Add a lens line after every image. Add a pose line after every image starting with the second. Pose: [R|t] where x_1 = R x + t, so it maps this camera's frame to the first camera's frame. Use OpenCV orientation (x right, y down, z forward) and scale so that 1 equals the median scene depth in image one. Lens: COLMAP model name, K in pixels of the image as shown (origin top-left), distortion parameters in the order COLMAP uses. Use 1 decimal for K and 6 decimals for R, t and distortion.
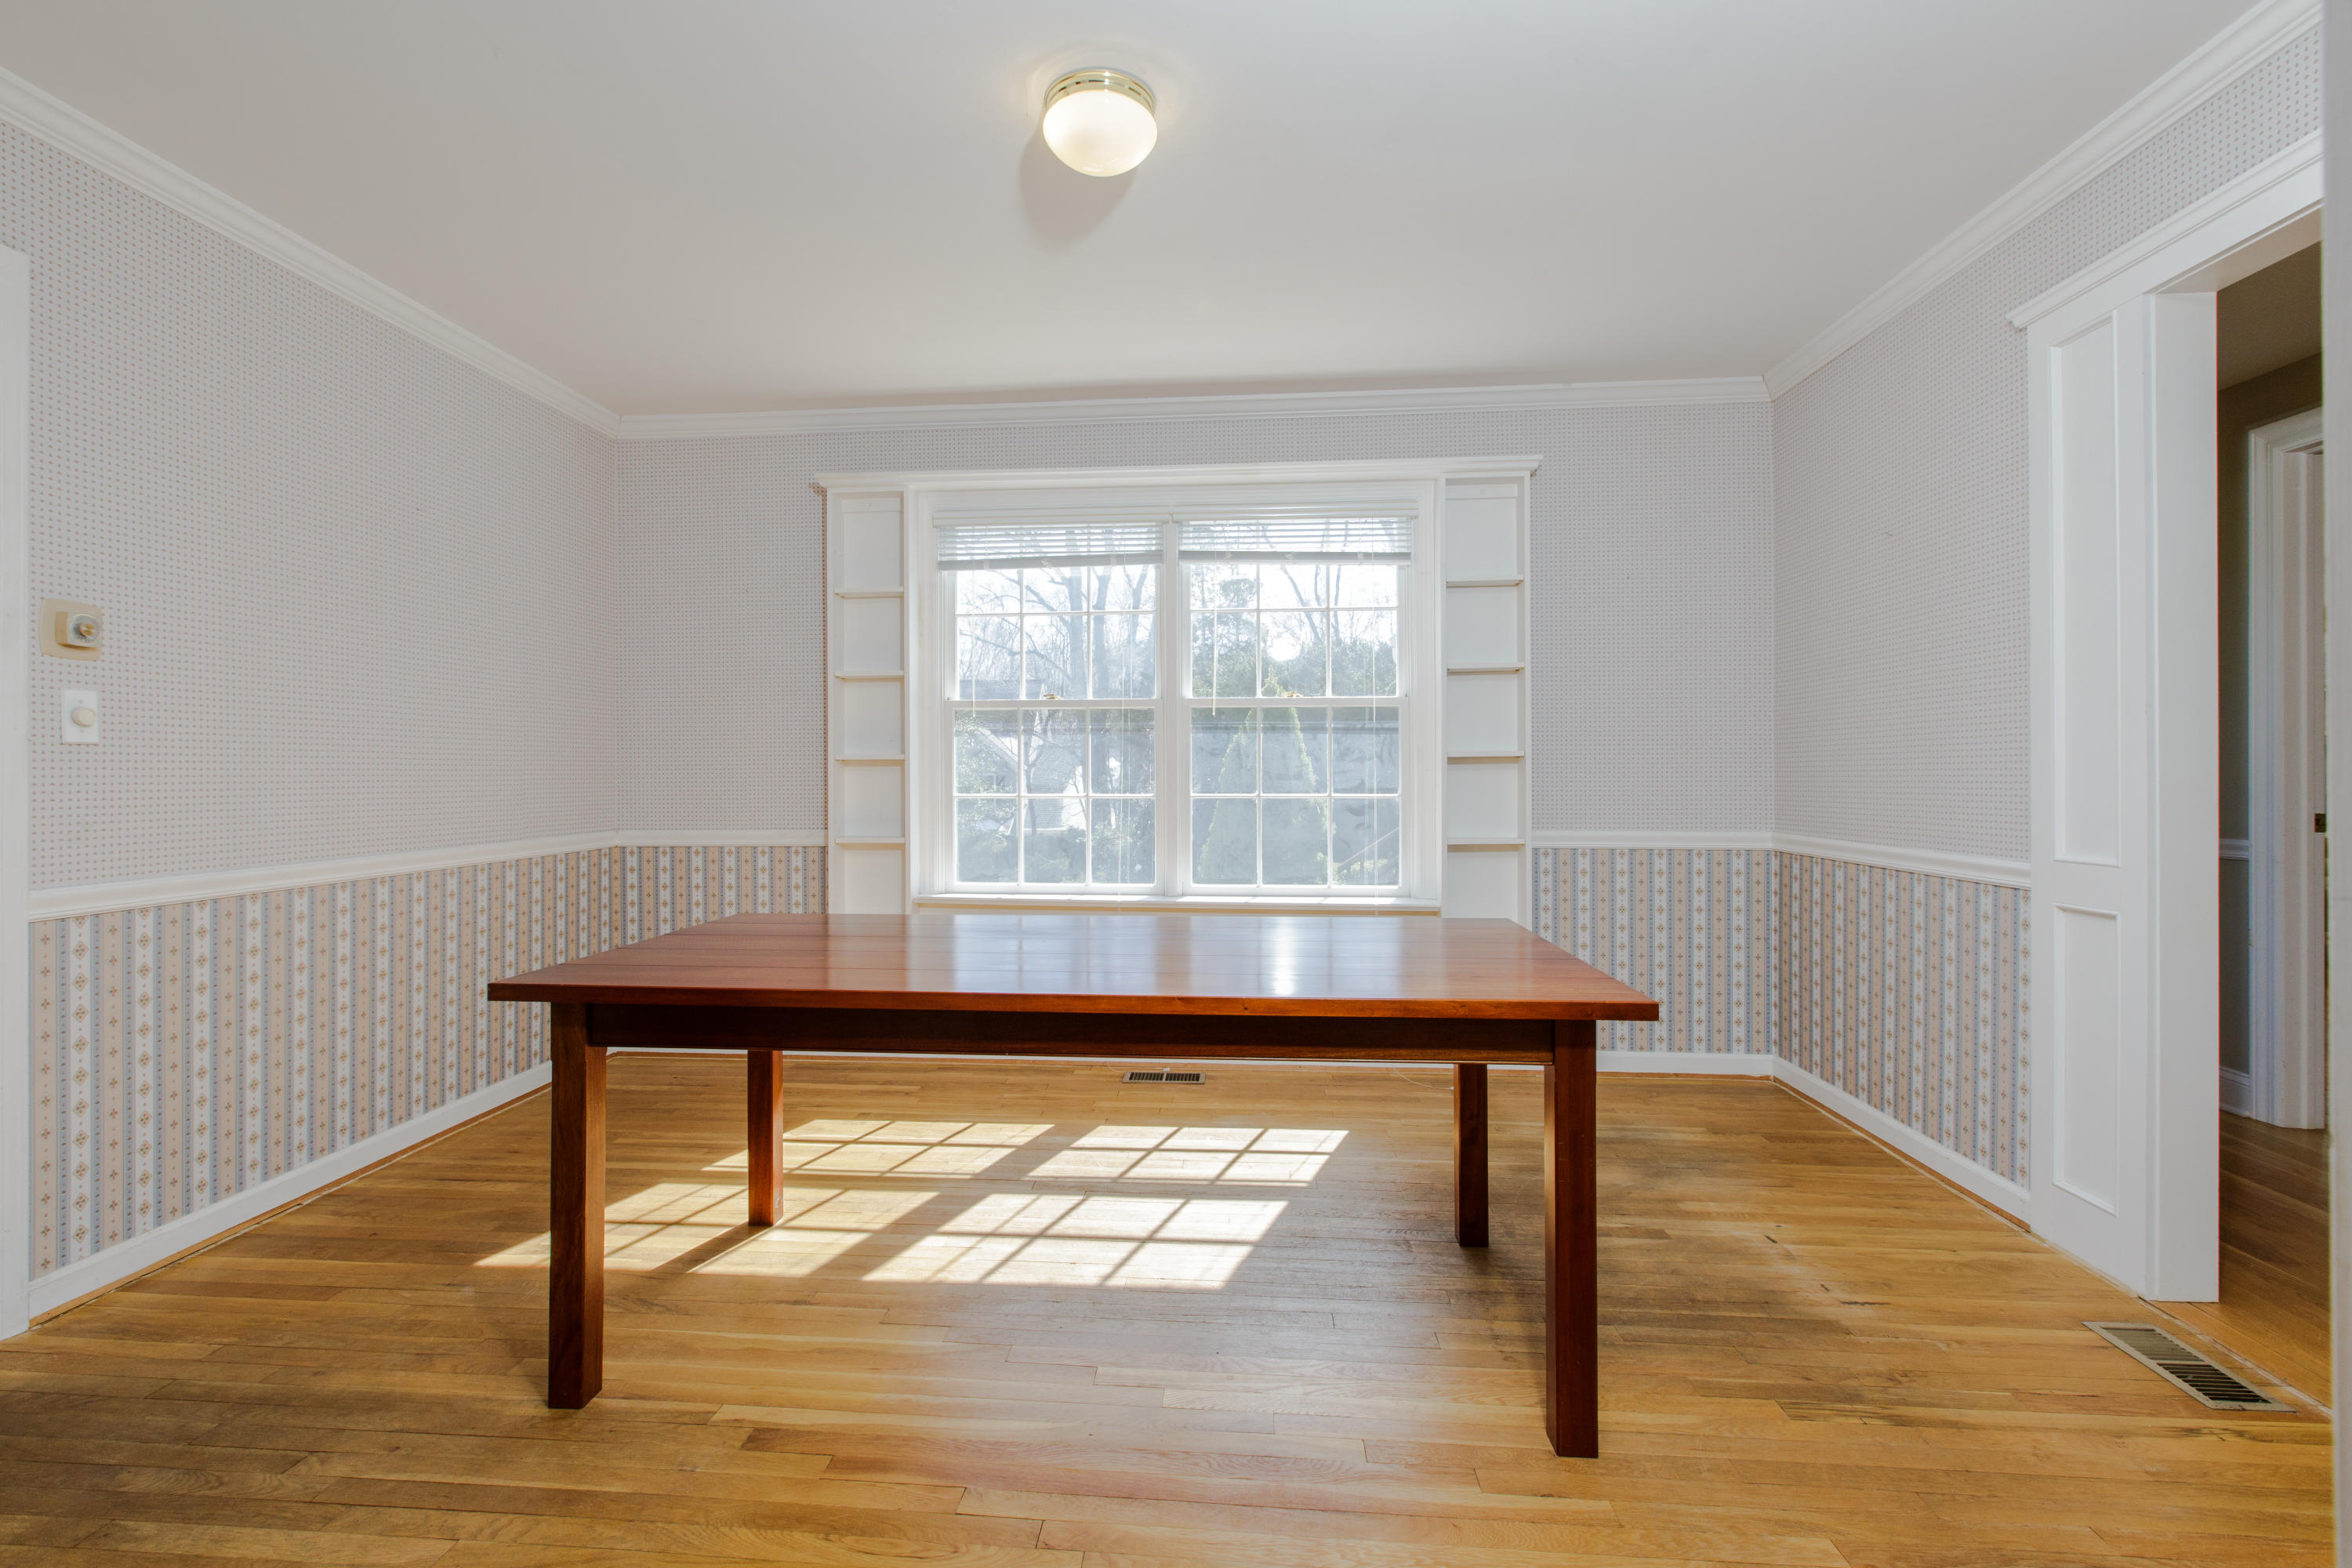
lens RADIAL K [[1045.6, 0, 1170.8], [0, 1045.6, 774.4], [0, 0, 1]] dist [-0.003133, -0.000630]
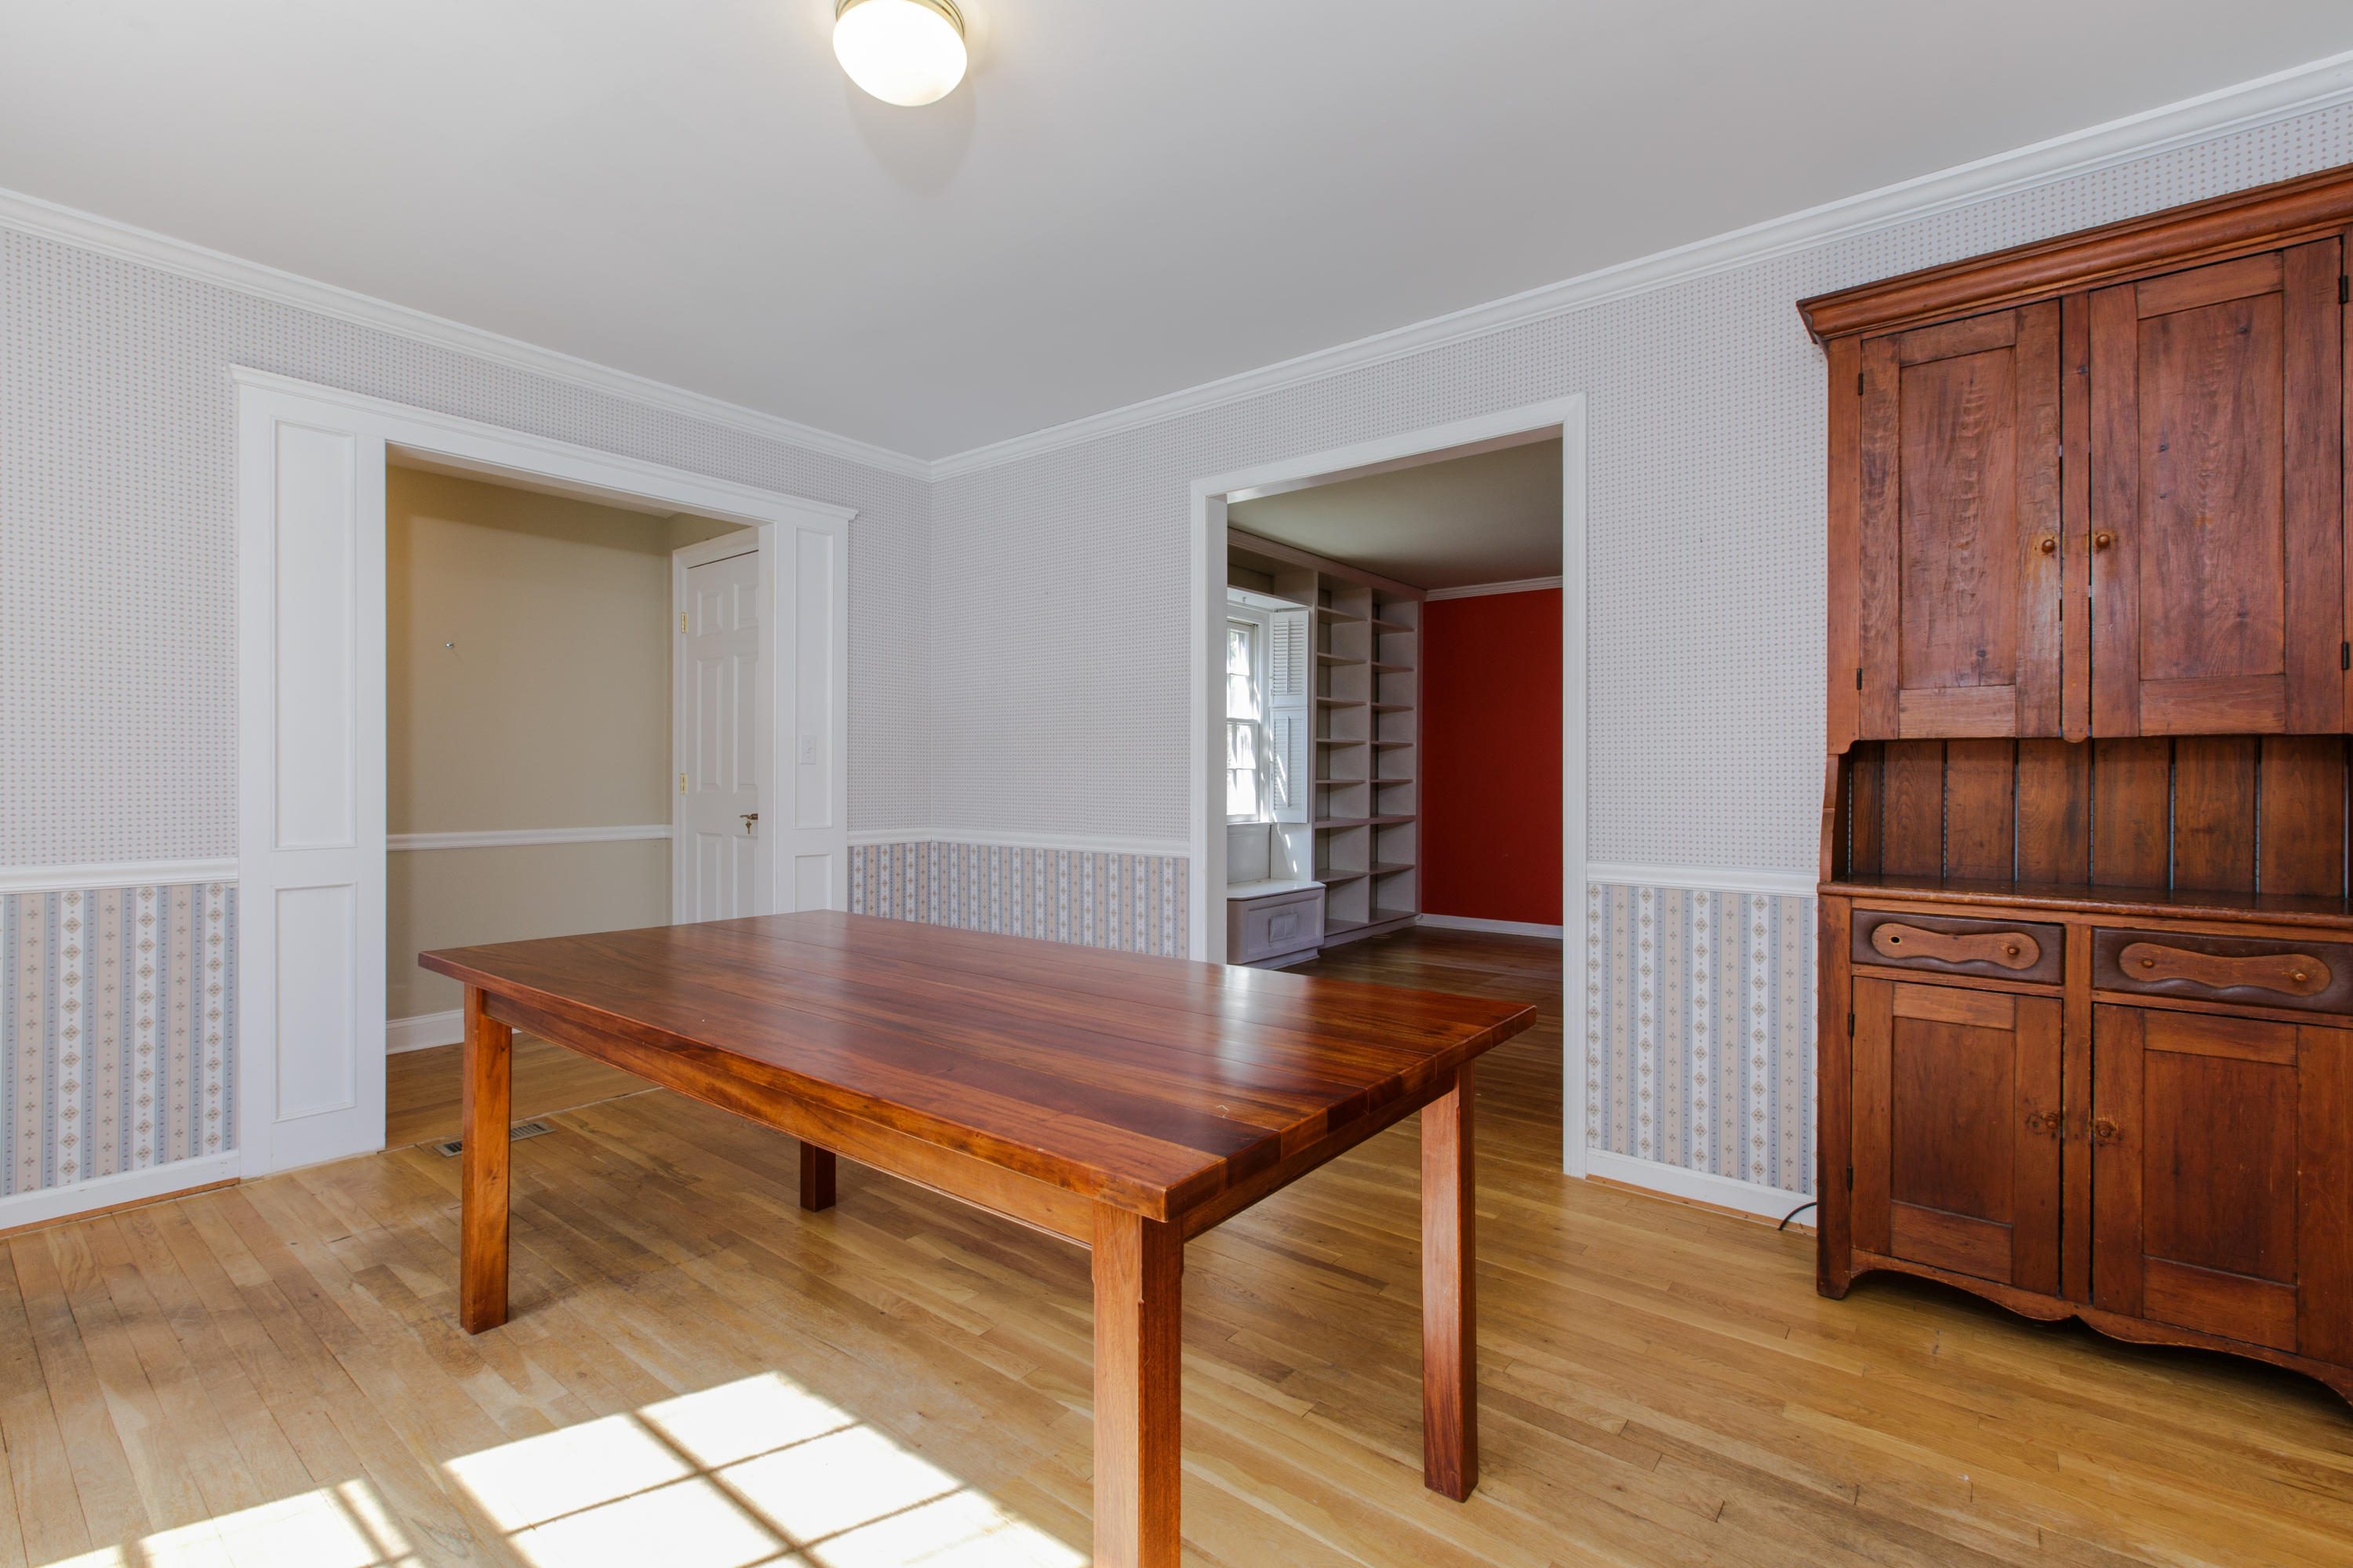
lens RADIAL K [[1046.0, 0, 1171.2], [0, 1046.0, 774.4], [0, 0, 1]] dist [-0.003133, -0.000630]
pose [[-0.824706, 0.002094, 0.565558, -0.662313], [0.000872, 0.999997, -0.002431, 0.002724], [-0.565561, -0.001512, -0.824705, 1.408687]]
